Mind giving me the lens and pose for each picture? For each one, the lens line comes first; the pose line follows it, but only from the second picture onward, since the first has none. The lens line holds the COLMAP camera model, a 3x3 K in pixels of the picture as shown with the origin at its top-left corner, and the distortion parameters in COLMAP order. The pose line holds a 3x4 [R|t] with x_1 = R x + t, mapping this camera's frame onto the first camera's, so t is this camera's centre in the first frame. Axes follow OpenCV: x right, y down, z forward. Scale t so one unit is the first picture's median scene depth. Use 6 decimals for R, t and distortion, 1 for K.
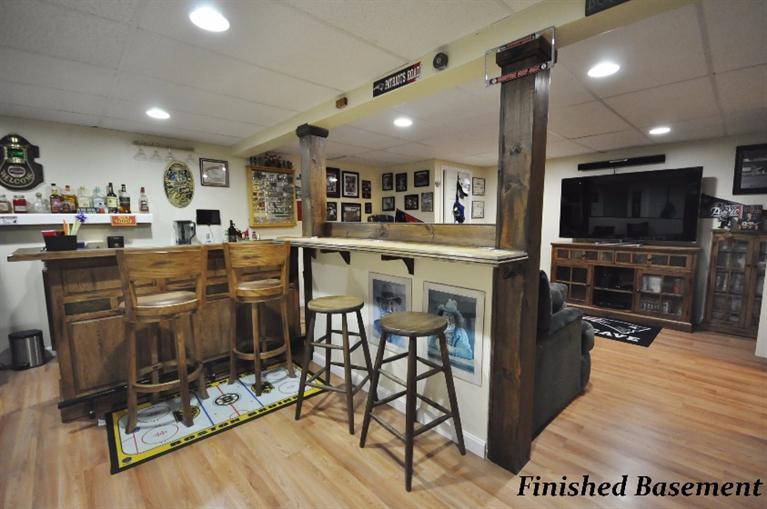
lens RADIAL K [[339.5, 0, 382.7], [0, 339.5, 256.3], [0, 0, 1]] dist [0.003395, 0.000369]
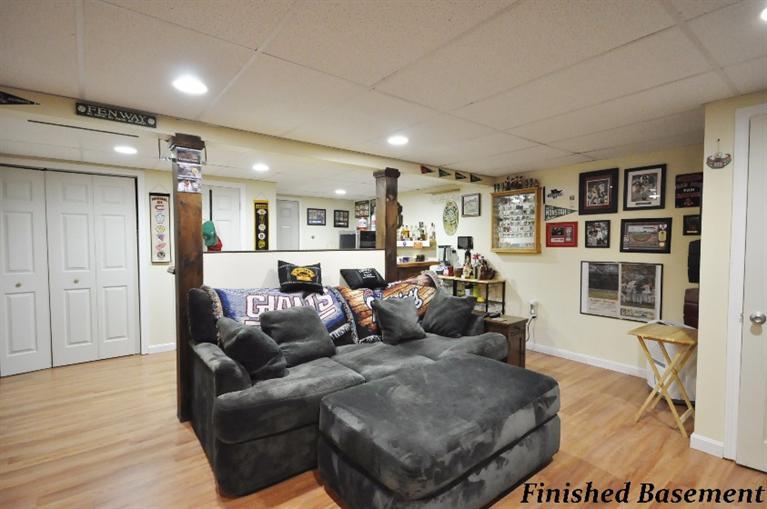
lens RADIAL K [[371.7, 0, 382.9], [0, 371.7, 256.7], [0, 0, 1]] dist [-0.000325, -0.000109]
pose [[-0.092476, 0.042124, -0.994823, 0.618217], [-0.105671, 0.993047, 0.051872, -0.078940], [0.990092, 0.109921, -0.087382, 0.633189]]
